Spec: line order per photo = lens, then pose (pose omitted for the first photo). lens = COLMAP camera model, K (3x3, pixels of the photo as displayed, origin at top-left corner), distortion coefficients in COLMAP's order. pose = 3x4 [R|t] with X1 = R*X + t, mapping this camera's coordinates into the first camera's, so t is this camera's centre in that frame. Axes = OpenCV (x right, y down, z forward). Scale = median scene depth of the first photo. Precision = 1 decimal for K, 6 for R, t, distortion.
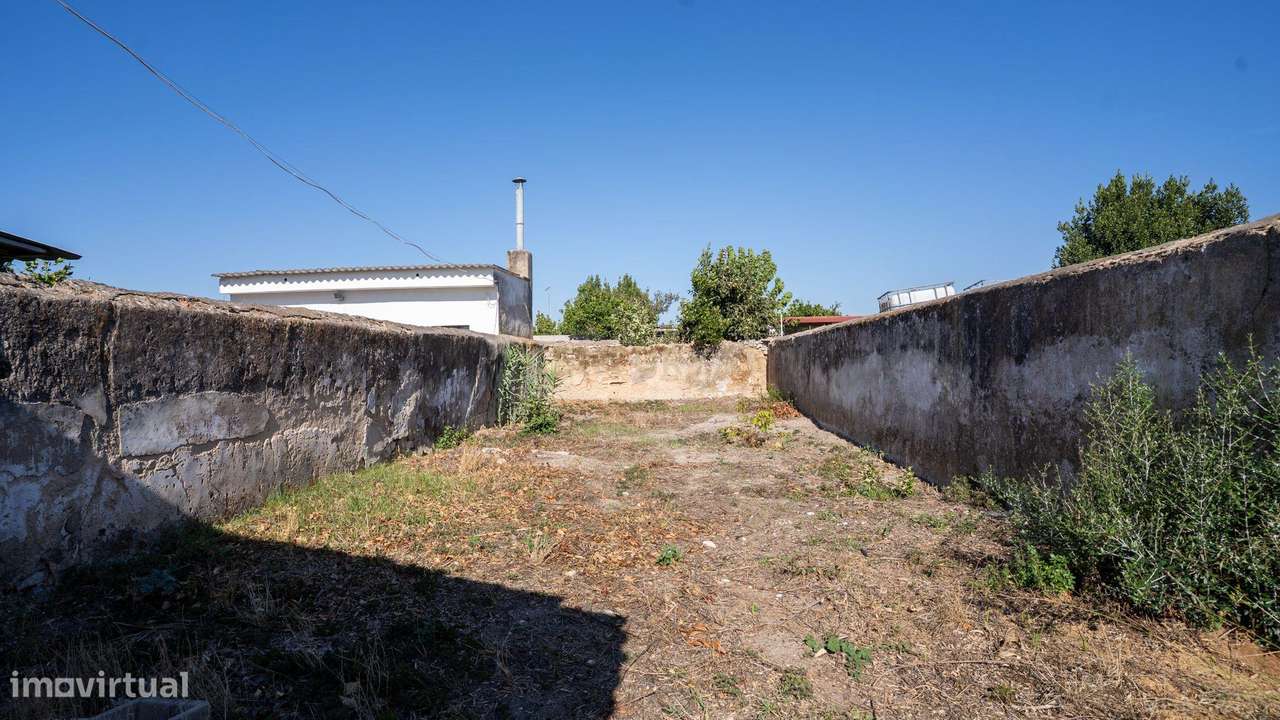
lens RADIAL K [[628.6, 0, 633.3], [0, 628.6, 351.6], [0, 0, 1]] dist [-0.085123, 0.043798]
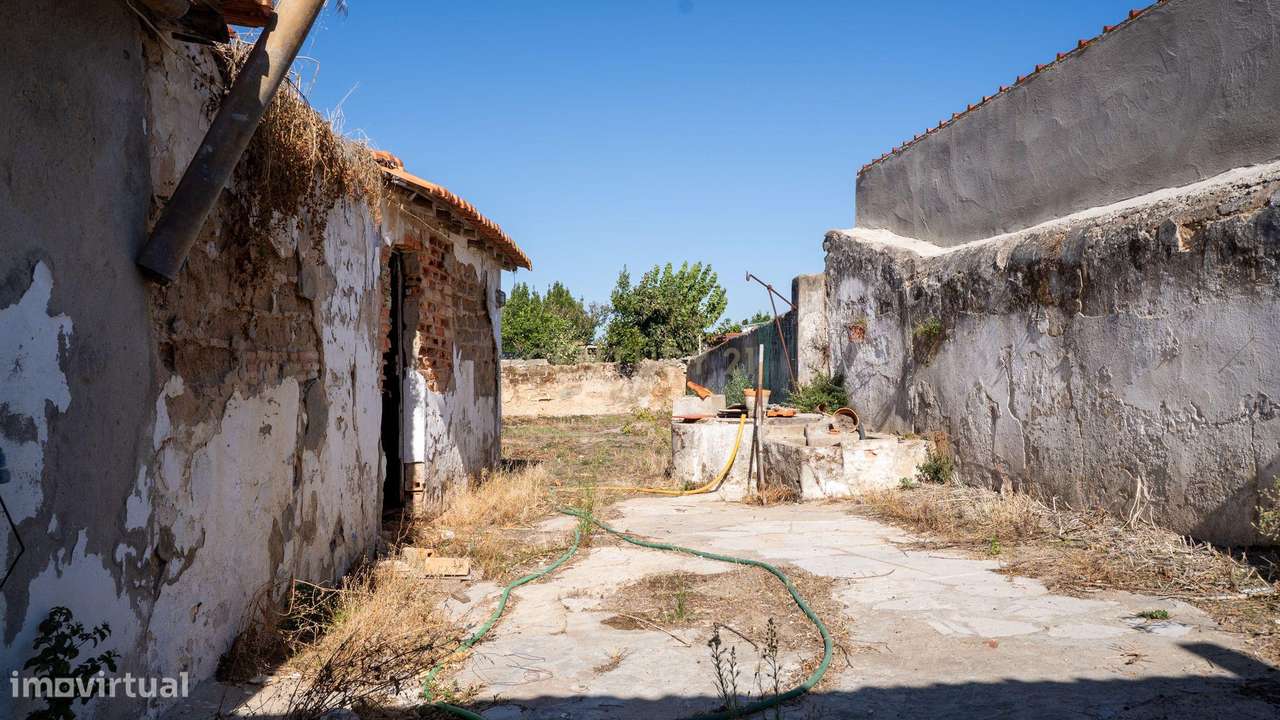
lens RADIAL K [[971.3, 0, 639.7], [0, 971.3, 352.9], [0, 0, 1]] dist [0.056762, 0.012554]
pose [[0.997930, -0.001716, 0.064287, 0.054635], [0.002852, 0.999841, -0.017589, 0.000276], [-0.064246, 0.017736, 0.997776, -1.257977]]
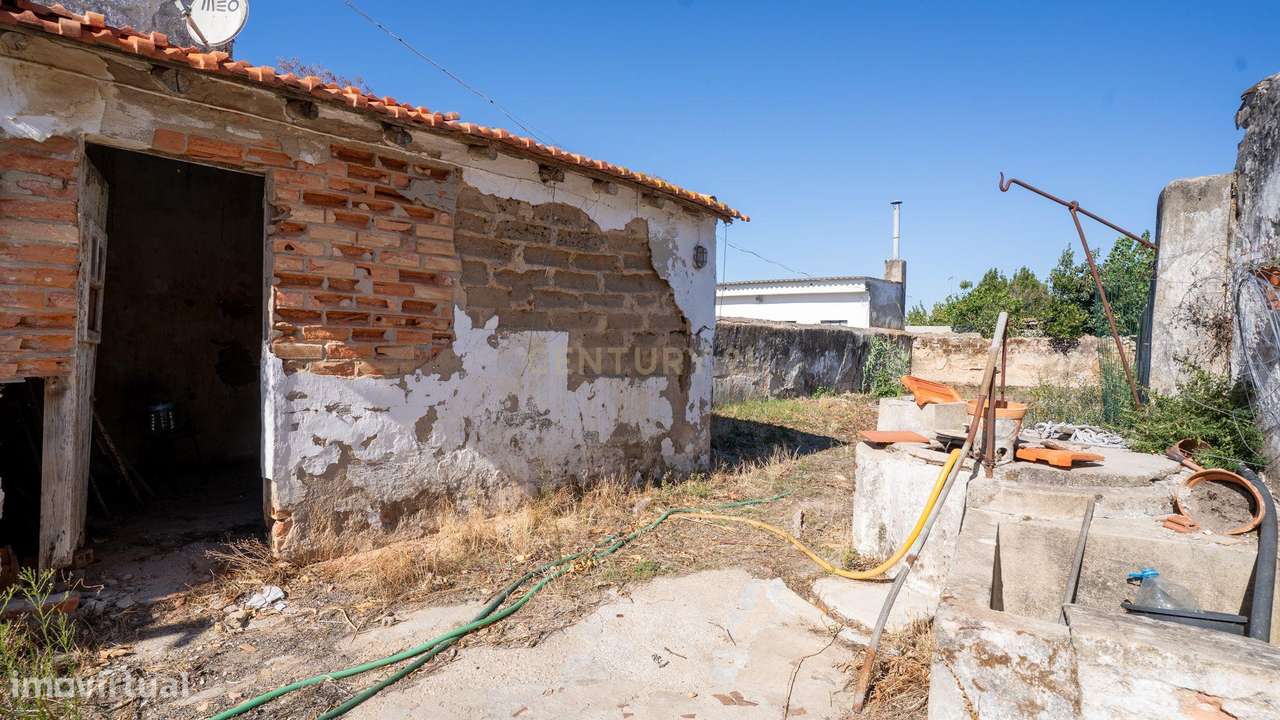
lens RADIAL K [[628.6, 0, 633.3], [0, 628.6, 351.6], [0, 0, 1]] dist [-0.085123, 0.043798]
pose [[0.799834, 0.038989, -0.598954, 0.289446], [-0.023823, 0.999164, 0.033228, -0.012146], [0.599748, -0.012308, 0.800094, -0.598297]]
